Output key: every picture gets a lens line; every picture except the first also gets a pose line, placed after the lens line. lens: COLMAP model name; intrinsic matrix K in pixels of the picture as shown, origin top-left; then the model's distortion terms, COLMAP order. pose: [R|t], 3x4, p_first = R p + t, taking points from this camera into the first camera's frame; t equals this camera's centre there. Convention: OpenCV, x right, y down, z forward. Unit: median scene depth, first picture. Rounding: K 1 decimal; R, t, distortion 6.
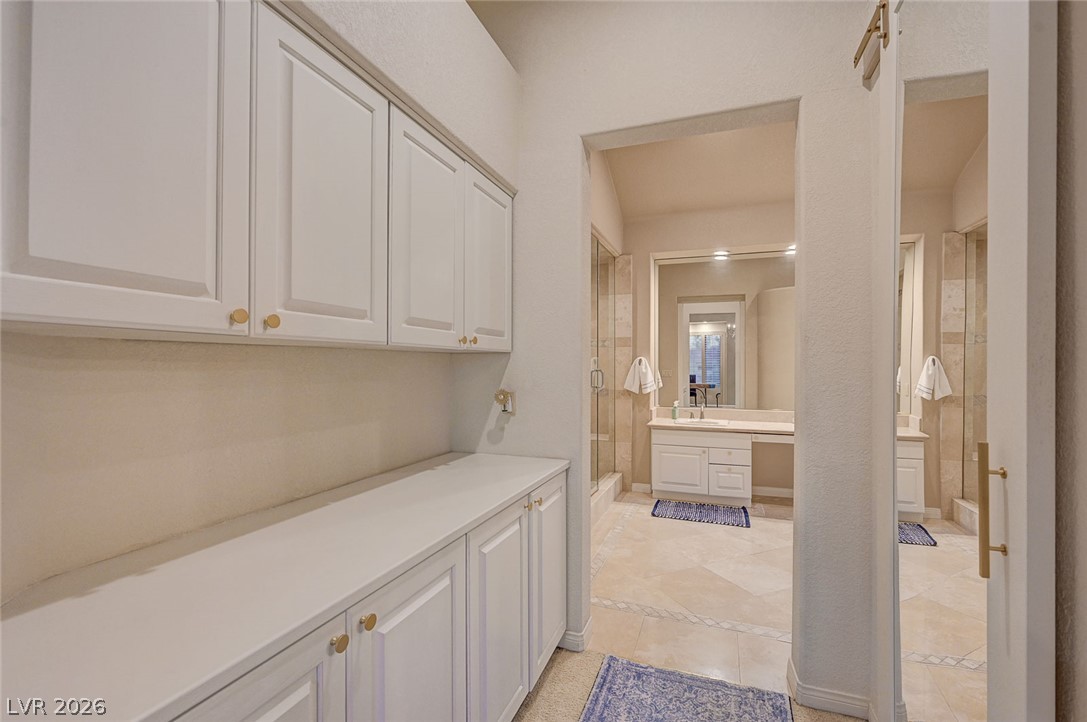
lens RADIAL K [[453.1, 0, 547.4], [0, 453.1, 363.5], [0, 0, 1]] dist [-0.004050, 0.001058]
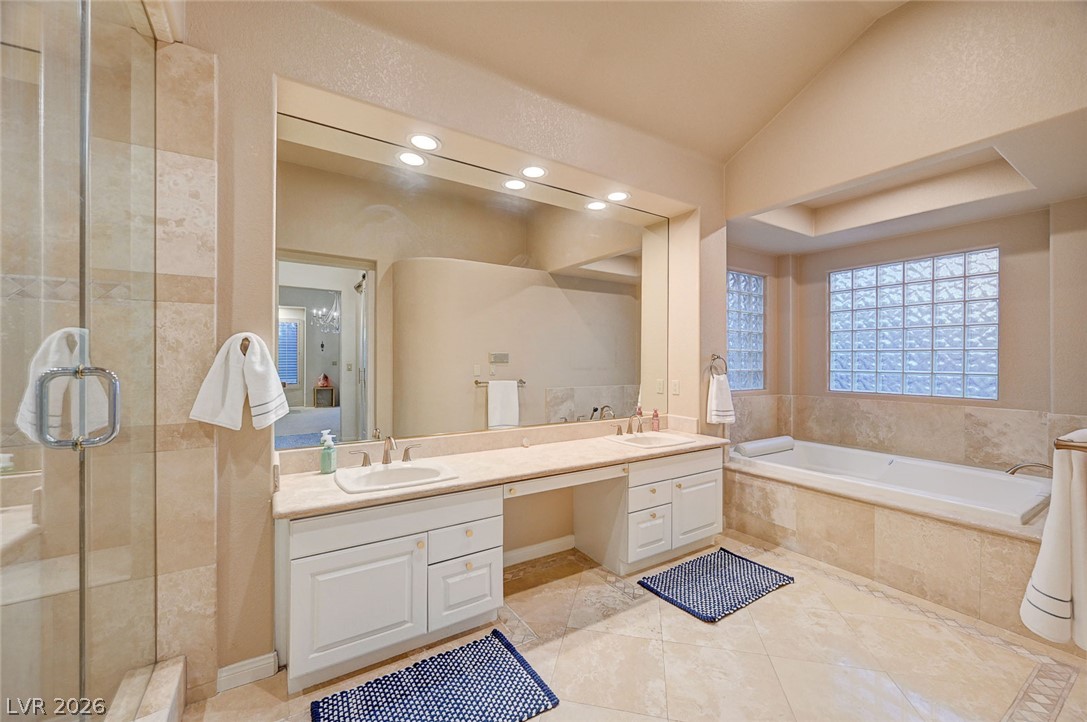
lens RADIAL K [[429.1, 0, 541.2], [0, 429.1, 361.1], [0, 0, 1]] dist [-0.001636, 0.000903]
pose [[0.596623, 0.000580, 0.802522, 0.064155], [-0.004641, 0.999986, 0.002728, 0.007332], [-0.802509, -0.005353, 0.596617, 0.582590]]
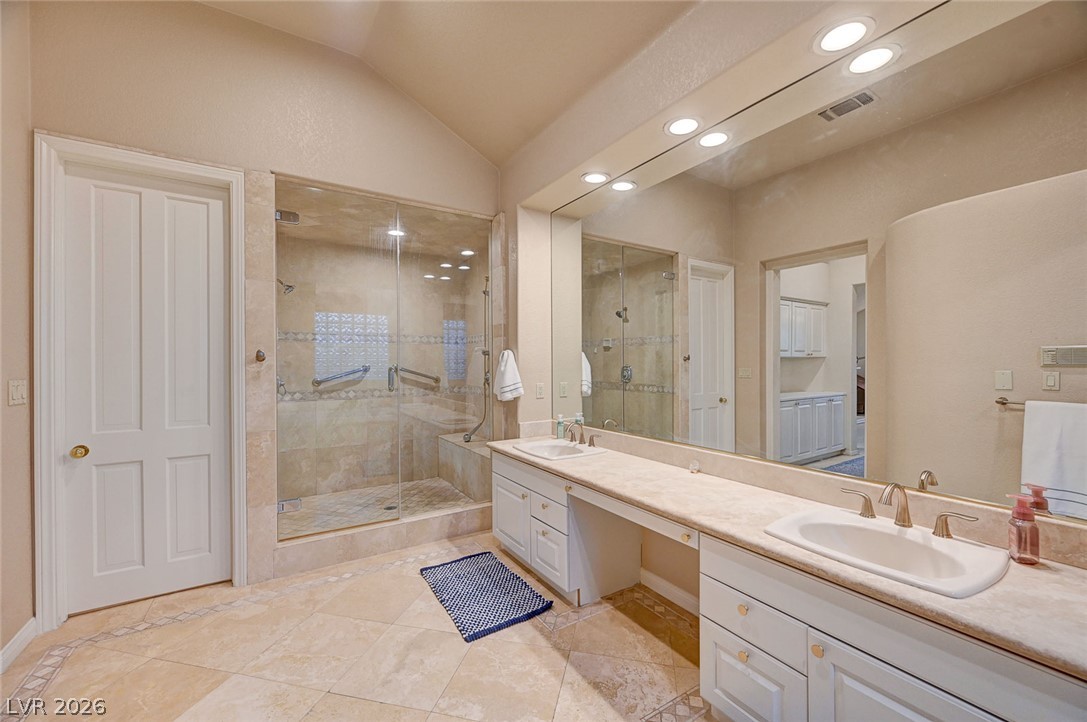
lens RADIAL K [[429.1, 0, 553.7], [0, 429.1, 360.0], [0, 0, 1]] dist [-0.001636, 0.000903]
pose [[0.815410, -0.001517, -0.578882, 0.663302], [0.004218, 0.999986, 0.003320, 0.000160], [0.578868, -0.005149, 0.815405, 0.478071]]
